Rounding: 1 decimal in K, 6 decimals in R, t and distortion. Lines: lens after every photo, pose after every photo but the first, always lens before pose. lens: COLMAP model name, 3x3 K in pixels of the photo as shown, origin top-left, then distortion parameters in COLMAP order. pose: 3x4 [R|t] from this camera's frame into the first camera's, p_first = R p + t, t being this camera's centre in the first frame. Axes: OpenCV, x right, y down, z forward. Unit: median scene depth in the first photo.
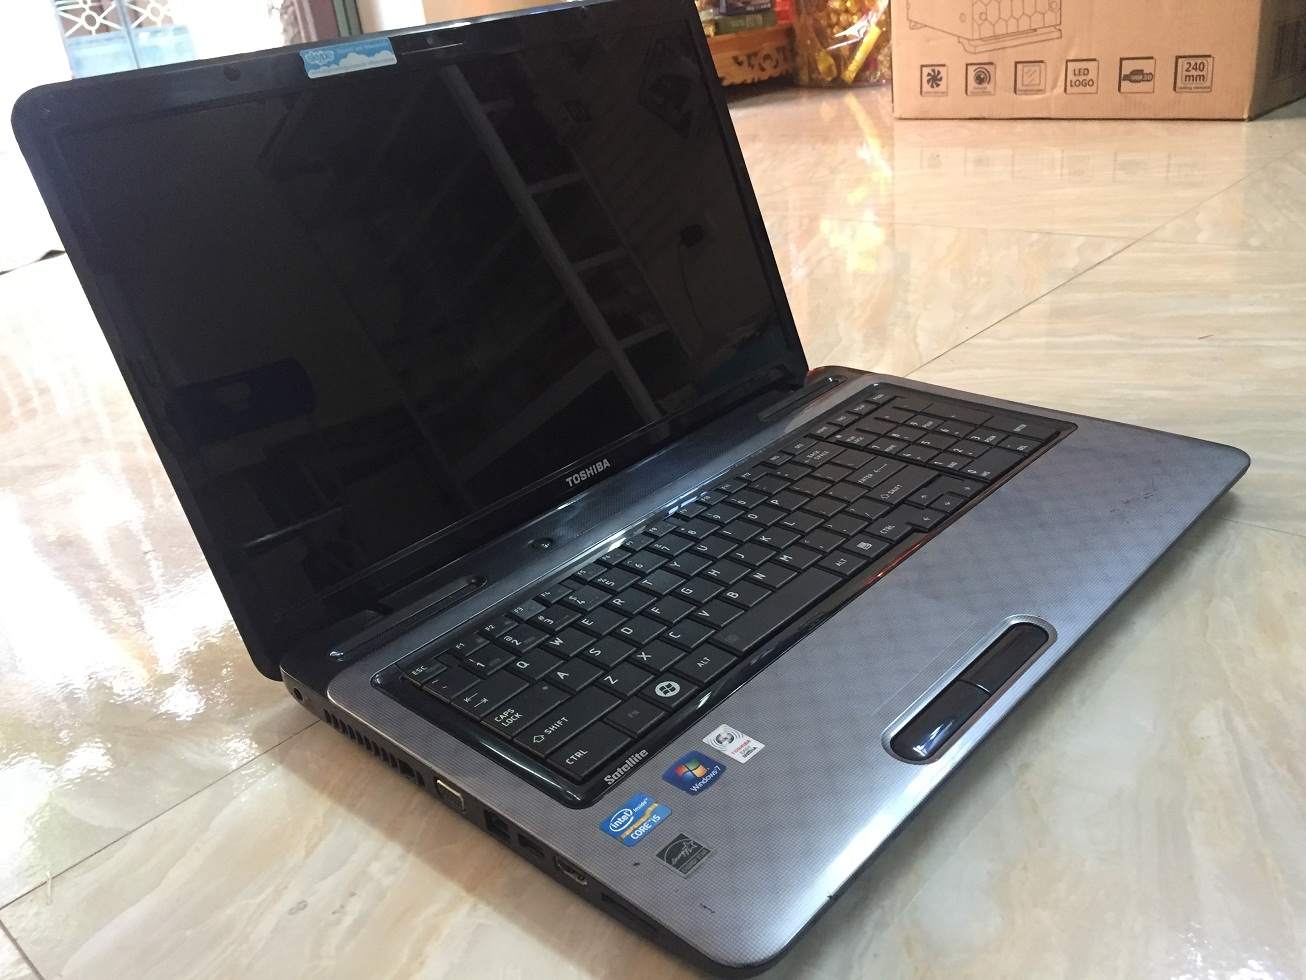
lens RADIAL K [[1152.8, 0, 653.0], [0, 1152.8, 490.0], [0, 0, 1]] dist [0.002443, 0.003213]
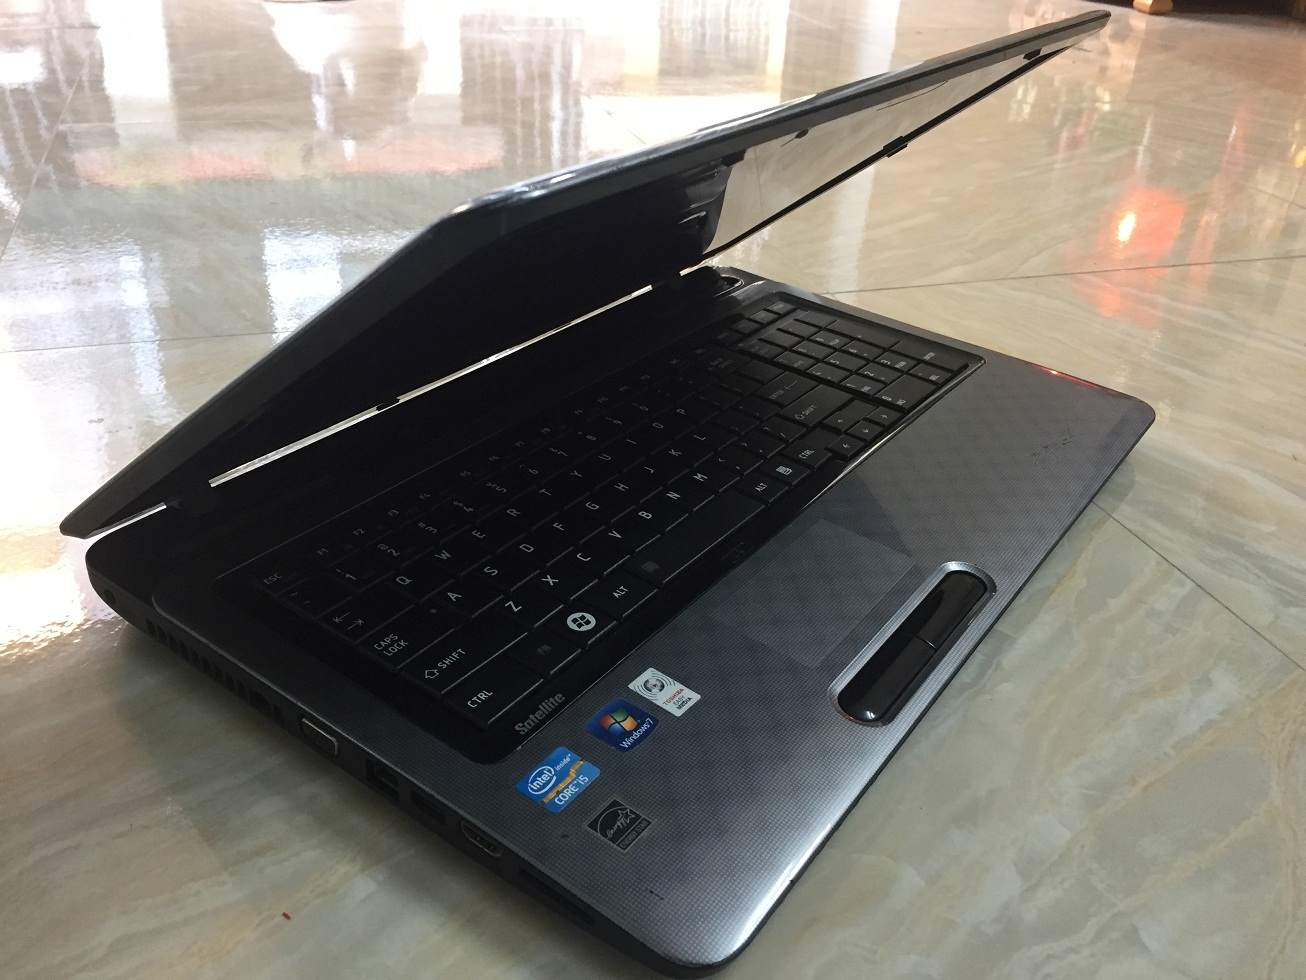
lens RADIAL K [[1109.3, 0, 653.0], [0, 1109.3, 490.0], [0, 0, 1]] dist [0.012797, 0.000882]
pose [[0.973980, 0.074042, 0.214199, -0.120830], [-0.095979, 0.990946, 0.093885, -0.010480], [-0.205308, -0.112001, 0.972268, 0.179786]]
